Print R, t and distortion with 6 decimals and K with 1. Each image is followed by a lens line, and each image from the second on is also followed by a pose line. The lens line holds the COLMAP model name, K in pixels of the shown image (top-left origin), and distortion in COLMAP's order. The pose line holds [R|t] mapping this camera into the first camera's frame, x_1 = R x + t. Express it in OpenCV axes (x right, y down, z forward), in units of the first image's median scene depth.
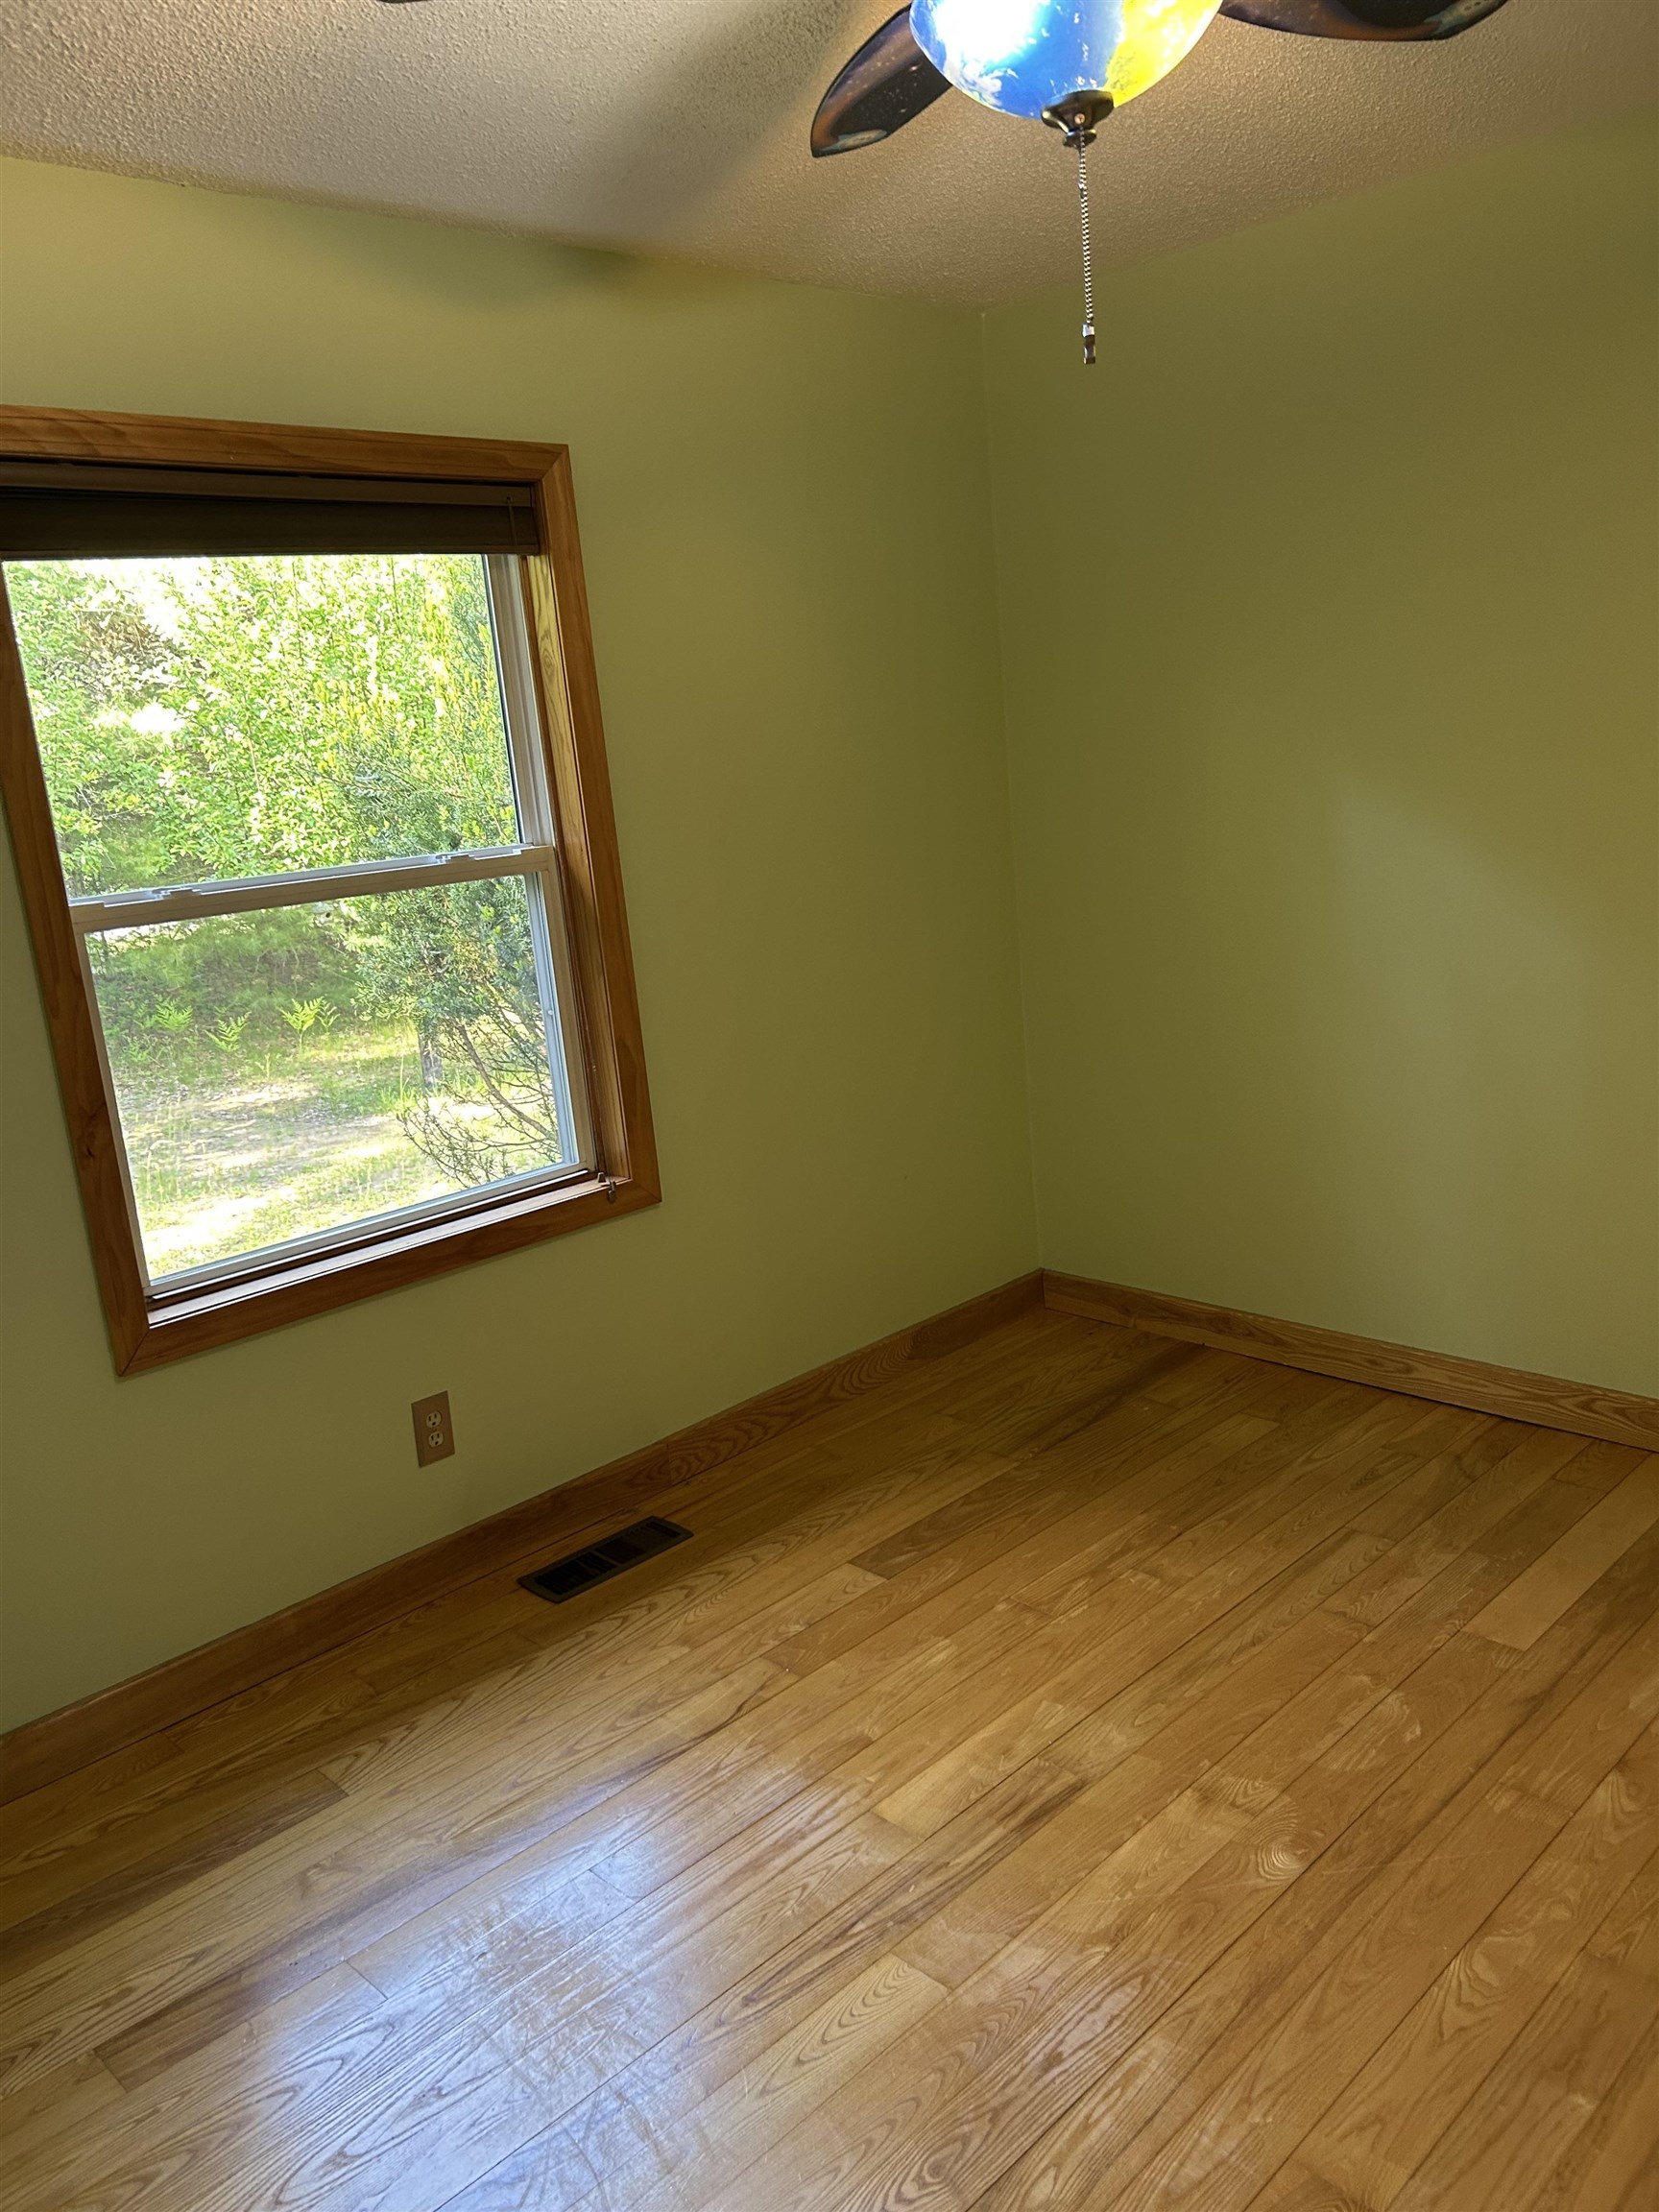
lens RADIAL K [[1629.5, 0, 815.1], [0, 1629.5, 1123.7], [0, 0, 1]] dist [0.033733, -0.042495]
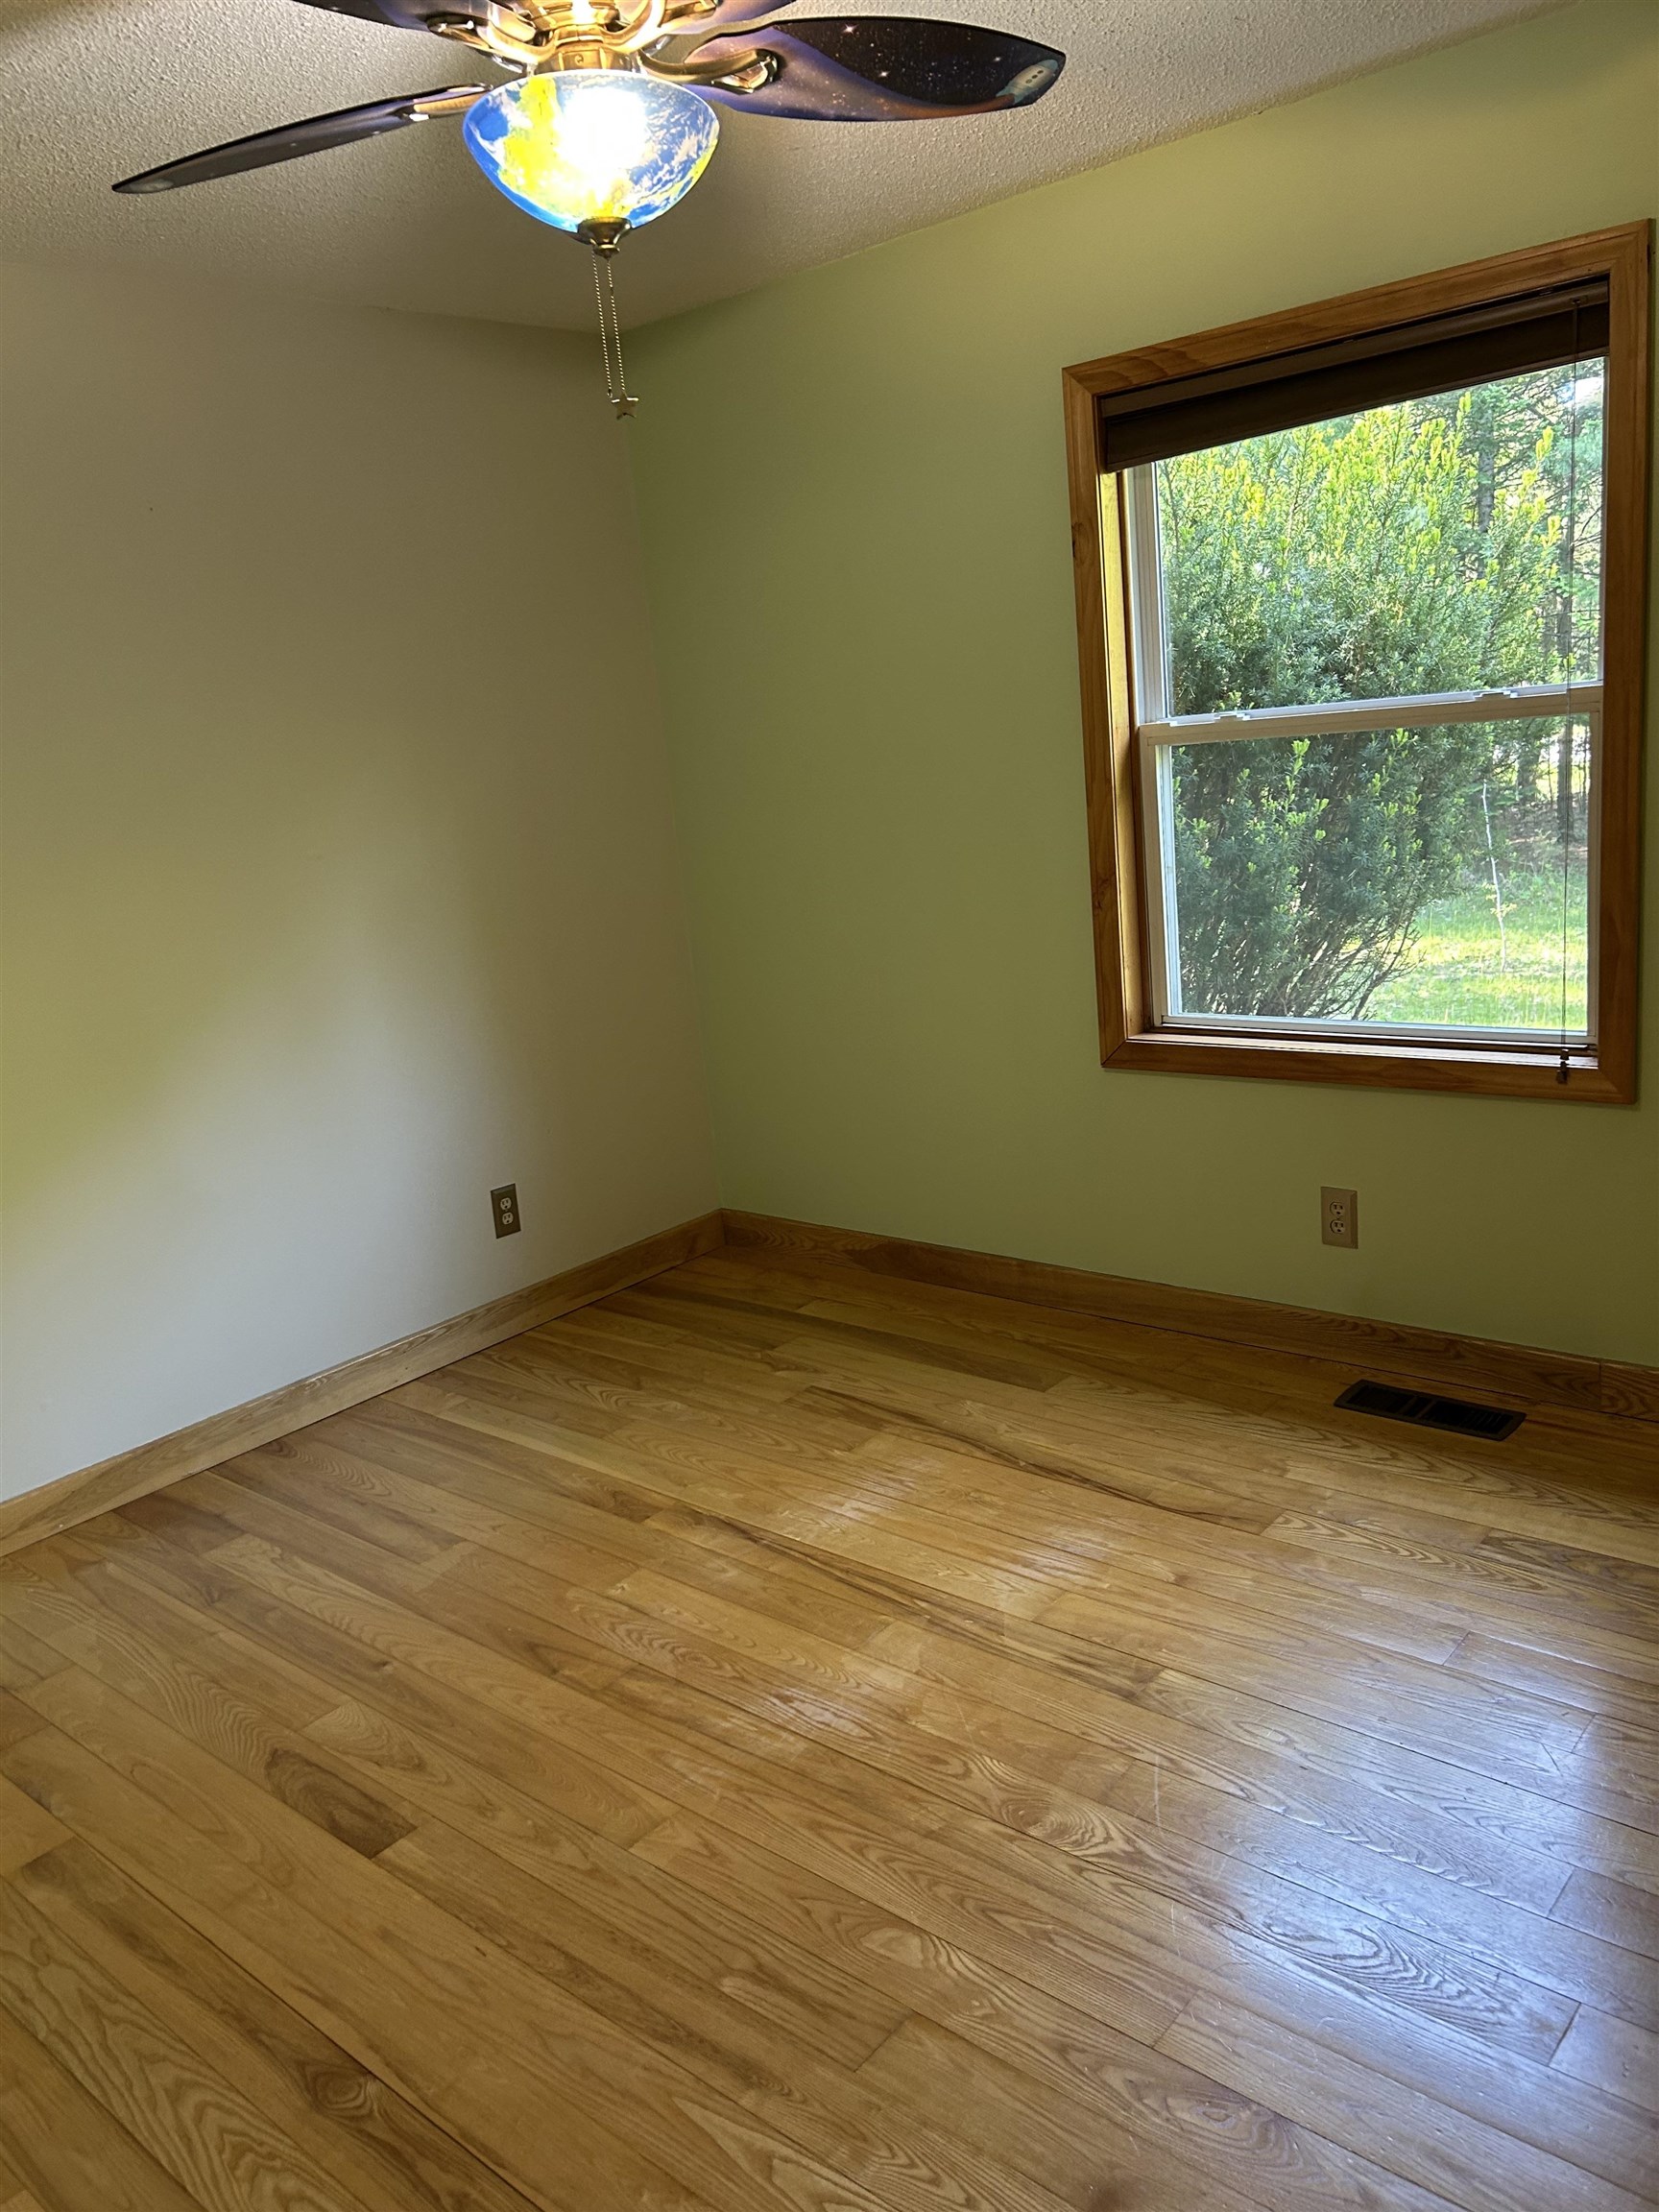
lens RADIAL K [[1629.5, 0, 815.1], [0, 1629.5, 1123.7], [0, 0, 1]] dist [0.033733, -0.042495]
pose [[0.091579, 0.327189, -0.940511, 0.839075], [-0.125113, 0.940776, 0.315099, -0.199876], [0.987907, 0.088814, 0.127091, 0.542637]]
